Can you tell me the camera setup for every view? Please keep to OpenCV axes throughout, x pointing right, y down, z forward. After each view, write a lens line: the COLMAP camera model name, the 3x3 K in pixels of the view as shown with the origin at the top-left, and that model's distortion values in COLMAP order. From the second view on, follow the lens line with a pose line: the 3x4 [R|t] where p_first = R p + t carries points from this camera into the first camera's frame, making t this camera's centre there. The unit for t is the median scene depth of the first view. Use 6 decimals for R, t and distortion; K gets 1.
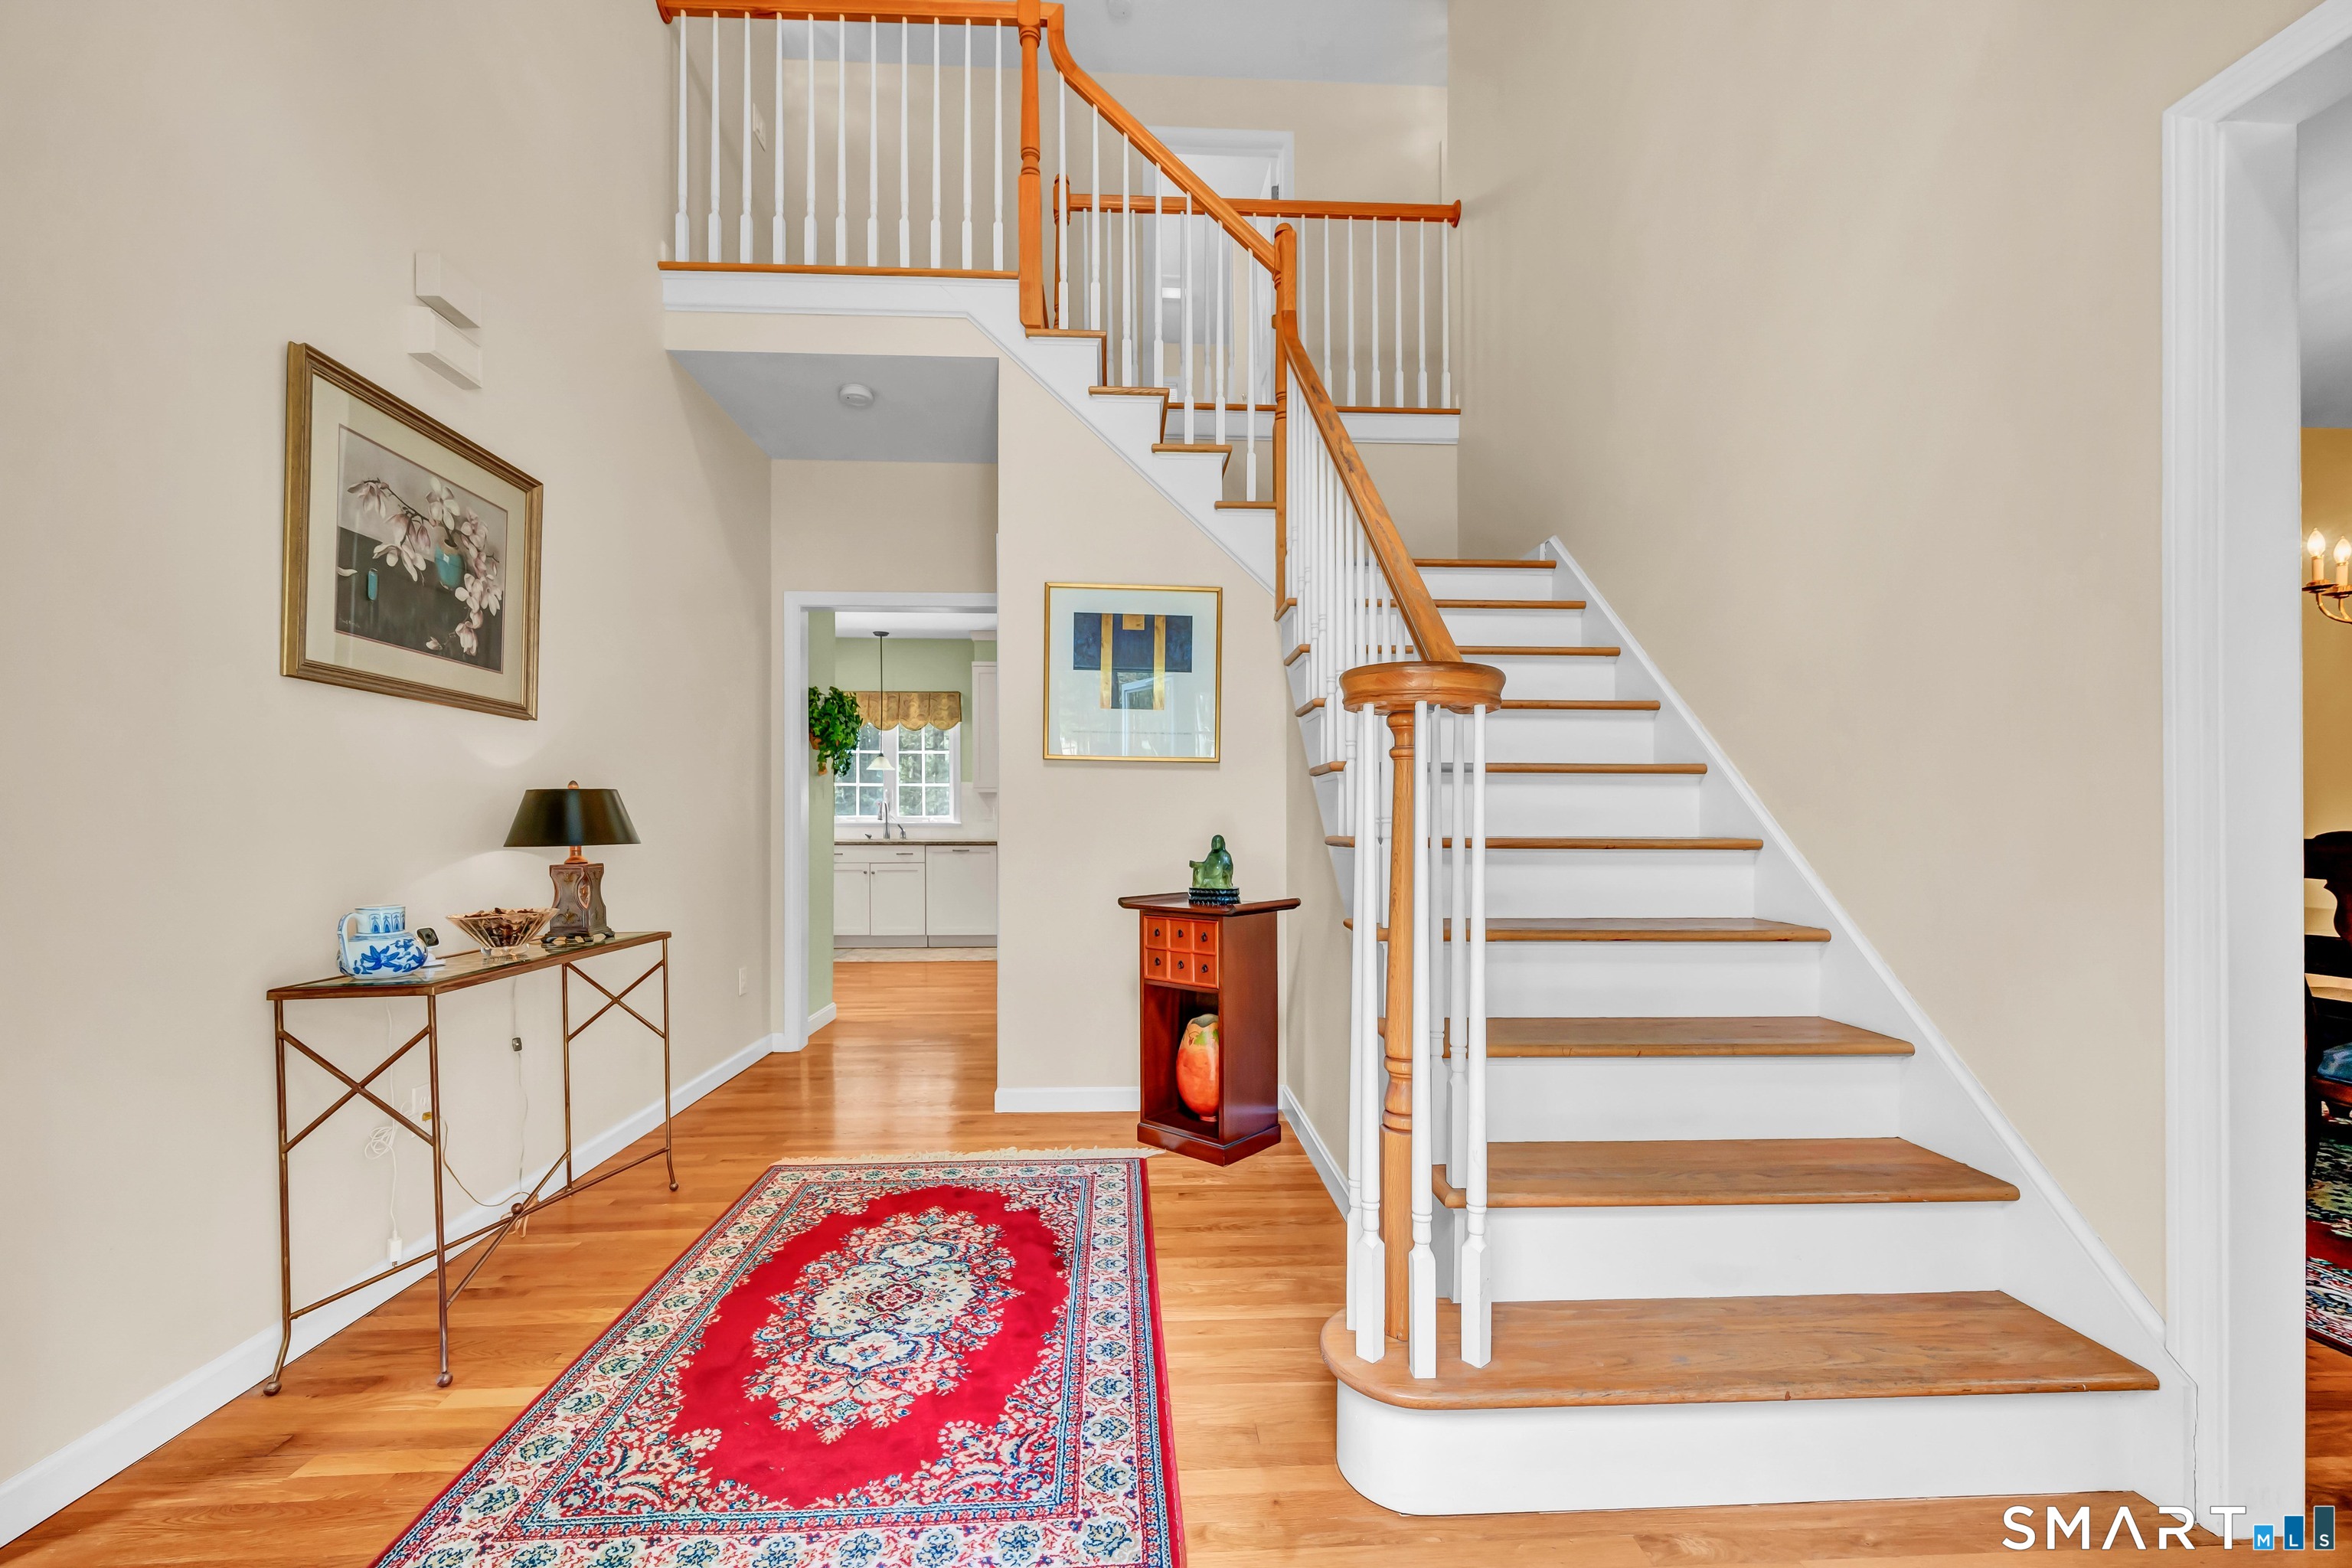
lens RADIAL K [[931.4, 0, 1173.9], [0, 931.4, 821.1], [0, 0, 1]] dist [-0.002148, 0.000092]
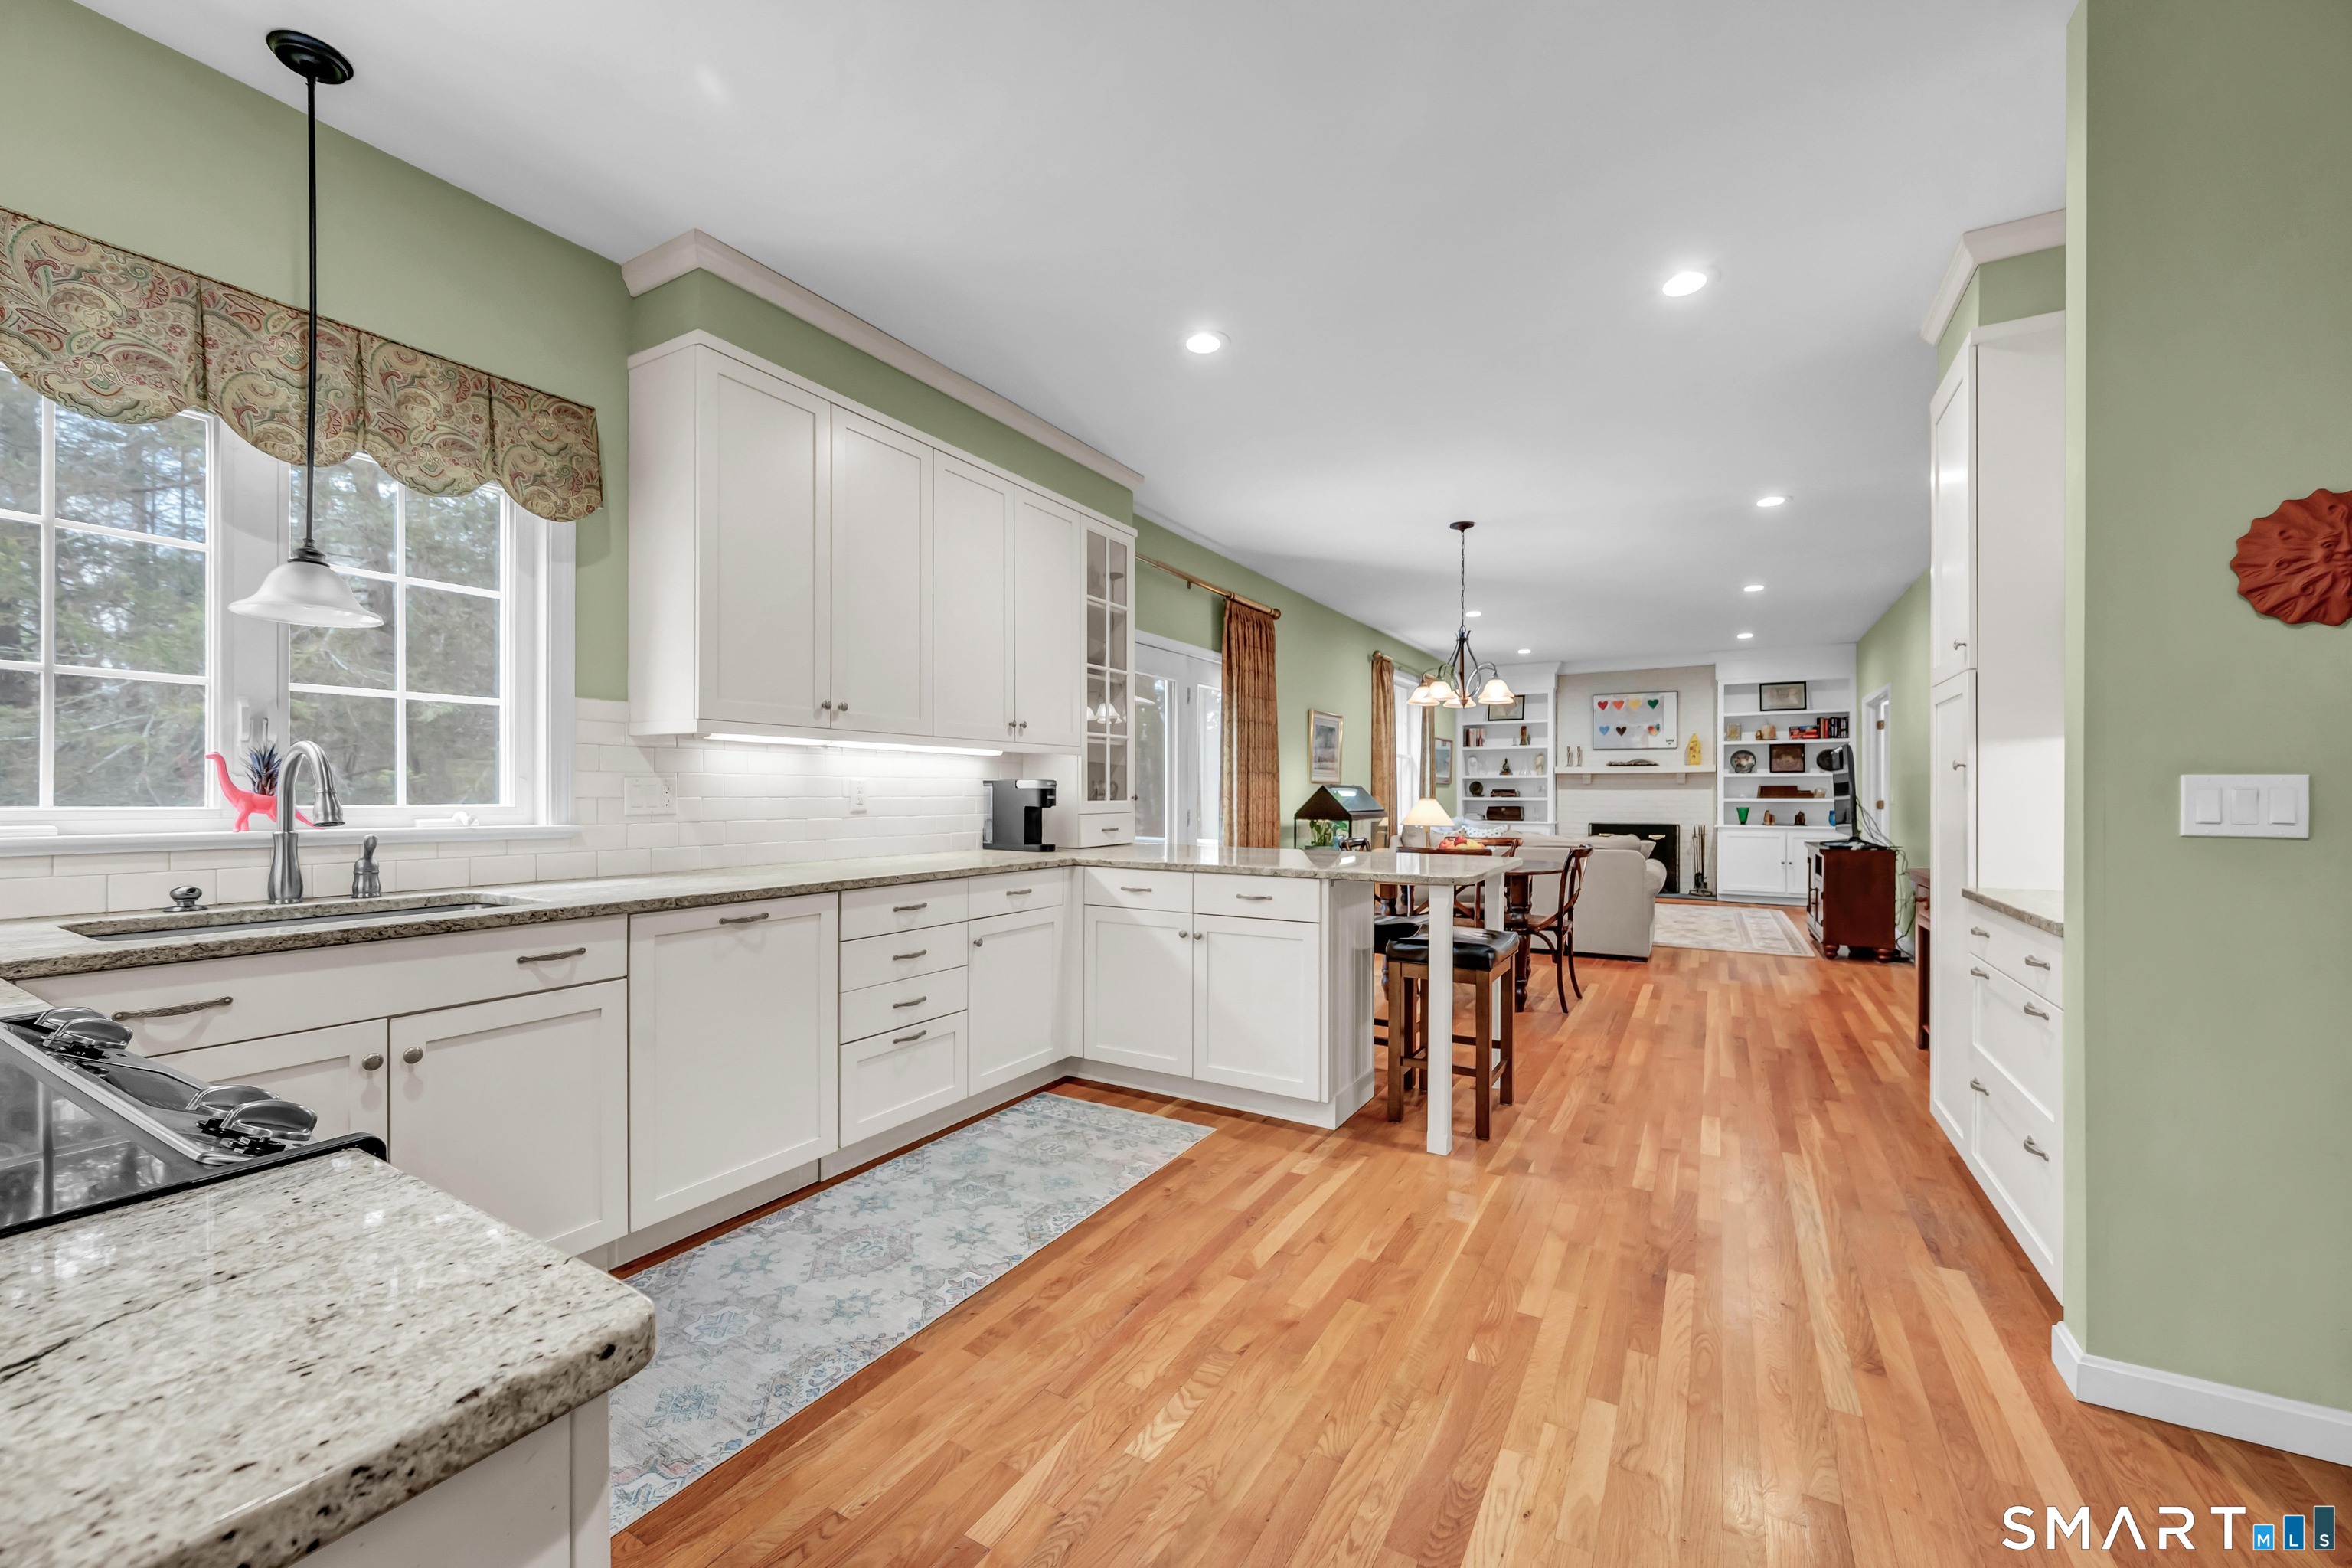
lens RADIAL K [[931.4, 0, 1173.9], [0, 931.4, 792.4], [0, 0, 1]] dist [-0.002148, 0.000092]
pose [[0.553173, -0.003409, 0.833060, -0.386105], [-0.003228, 0.999975, 0.006236, -0.012468], [-0.833060, -0.006139, 0.553148, 0.667968]]
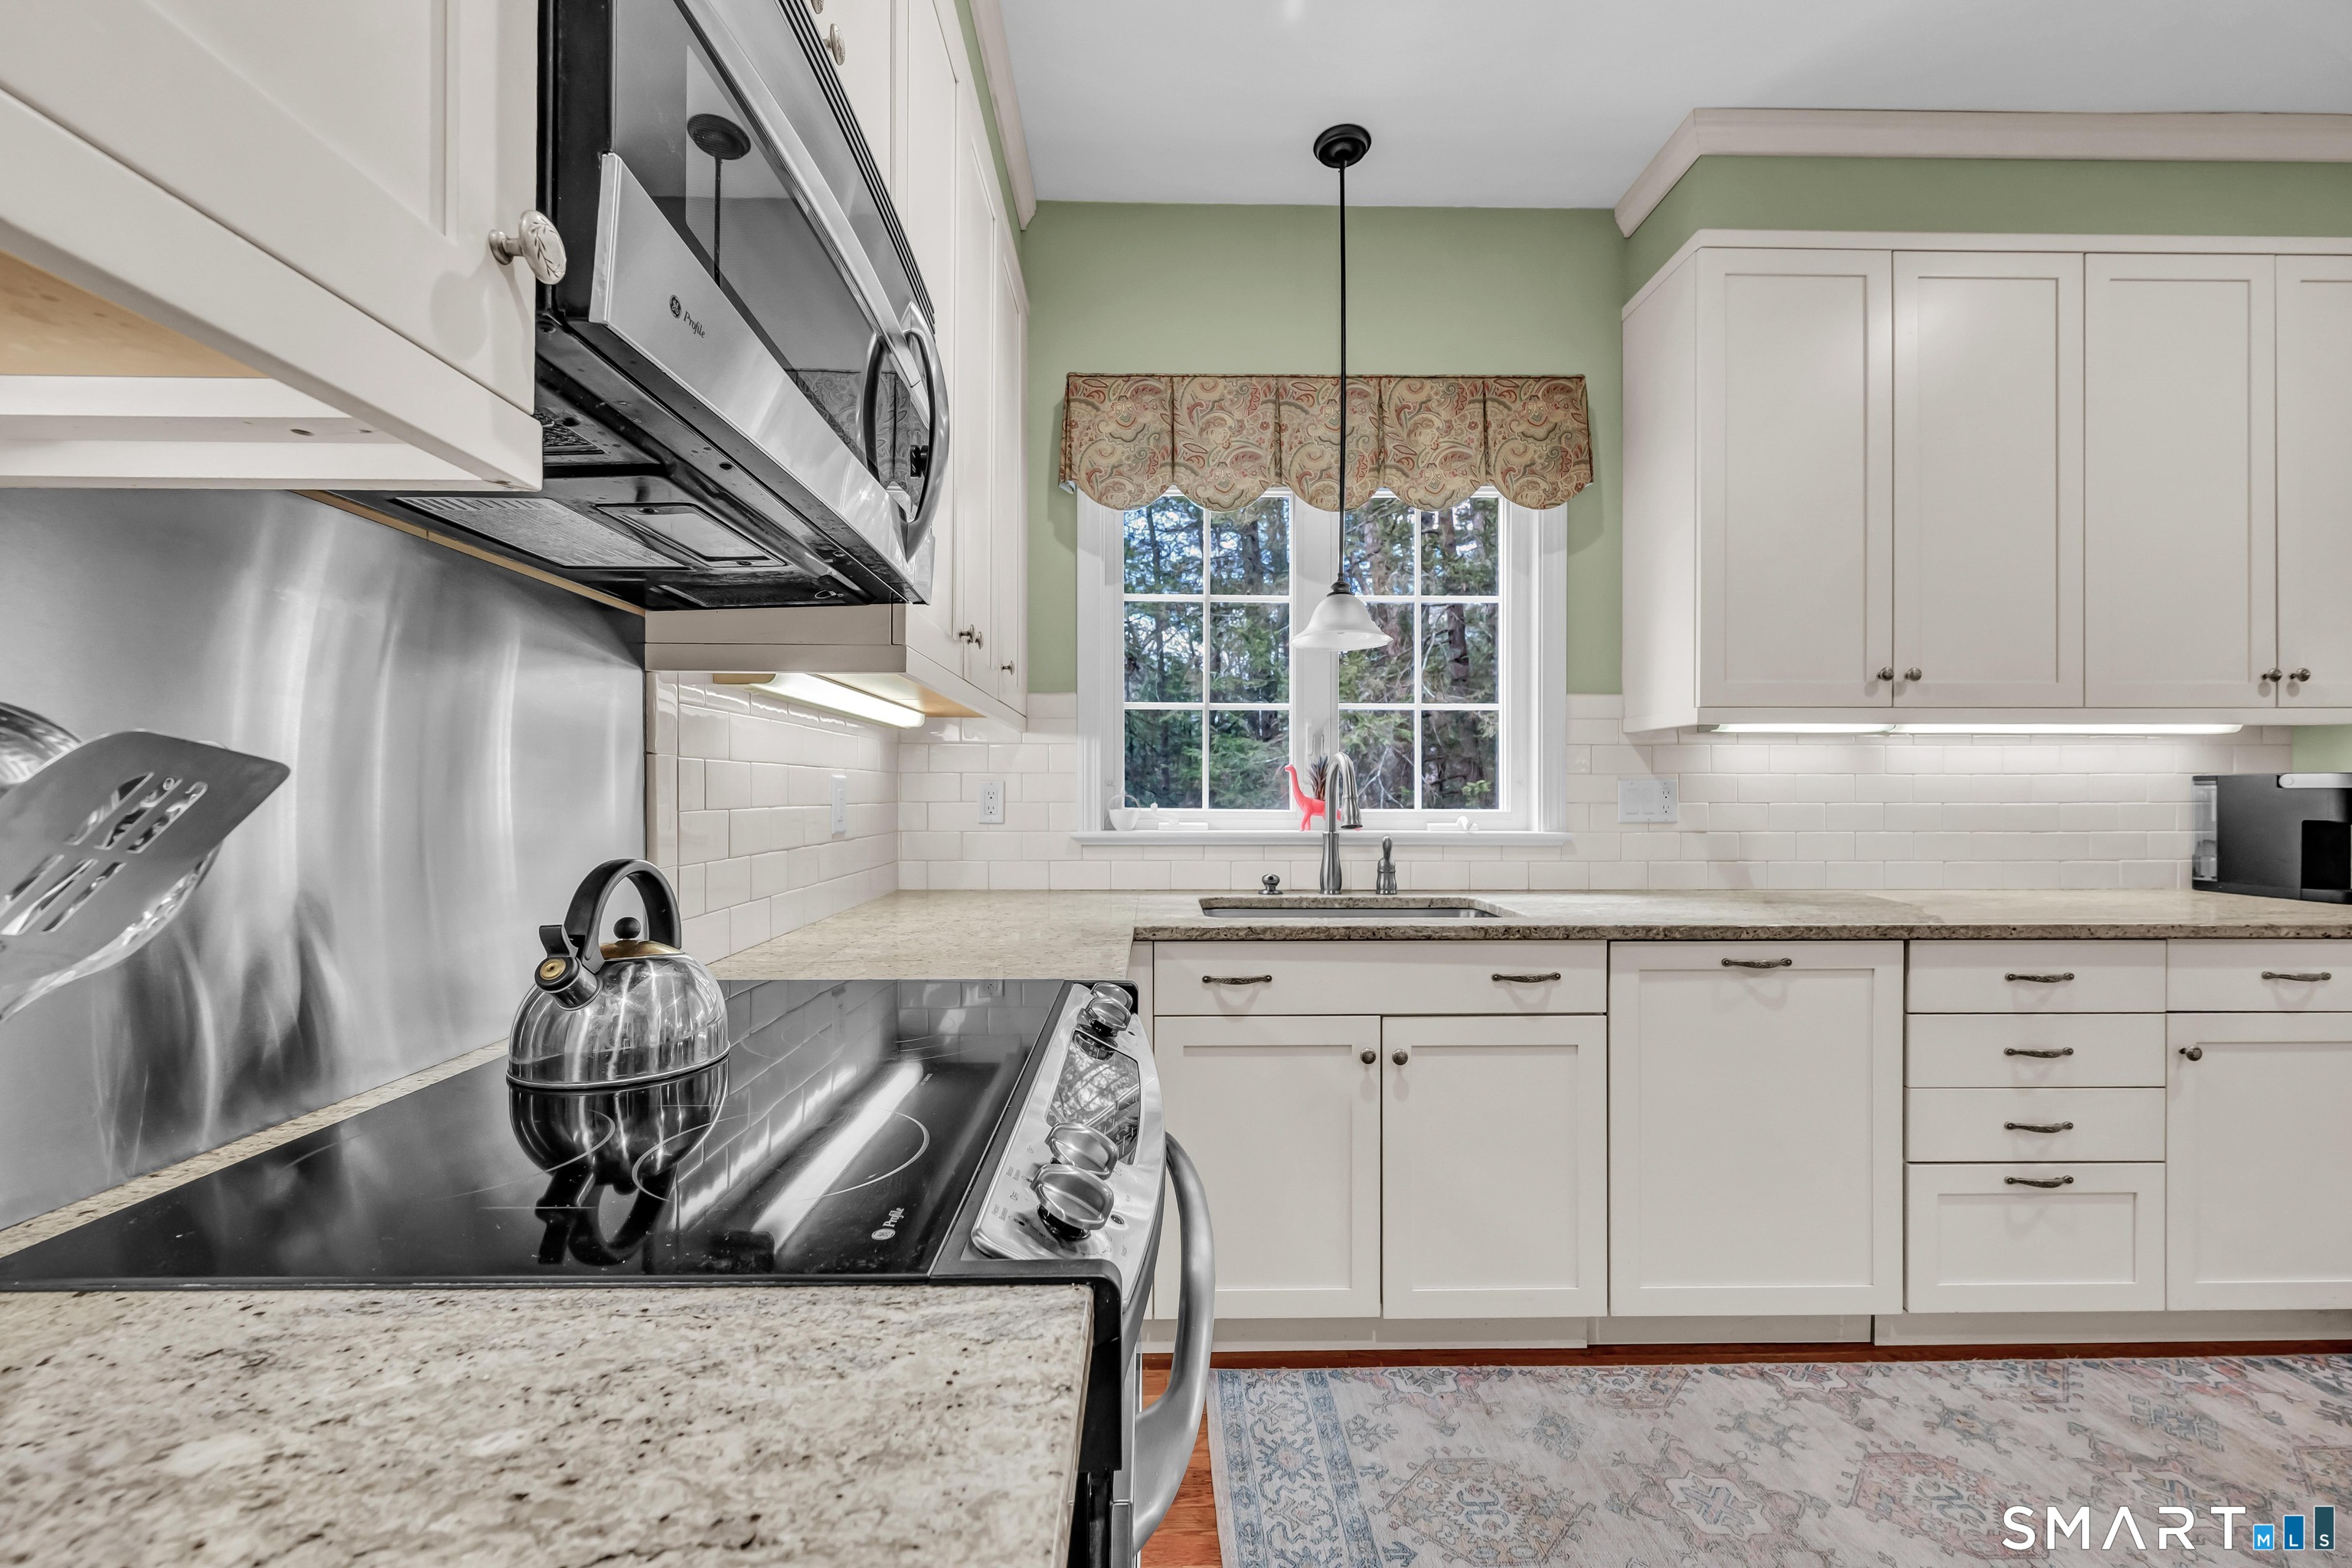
lens RADIAL K [[931.4, 0, 1173.7], [0, 931.4, 796.3], [0, 0, 1]] dist [-0.002148, 0.000092]
pose [[0.999332, -0.006229, -0.036014, -0.348691], [0.006485, 0.999954, 0.007011, -0.012924], [0.035968, -0.007240, 0.999327, 0.713910]]
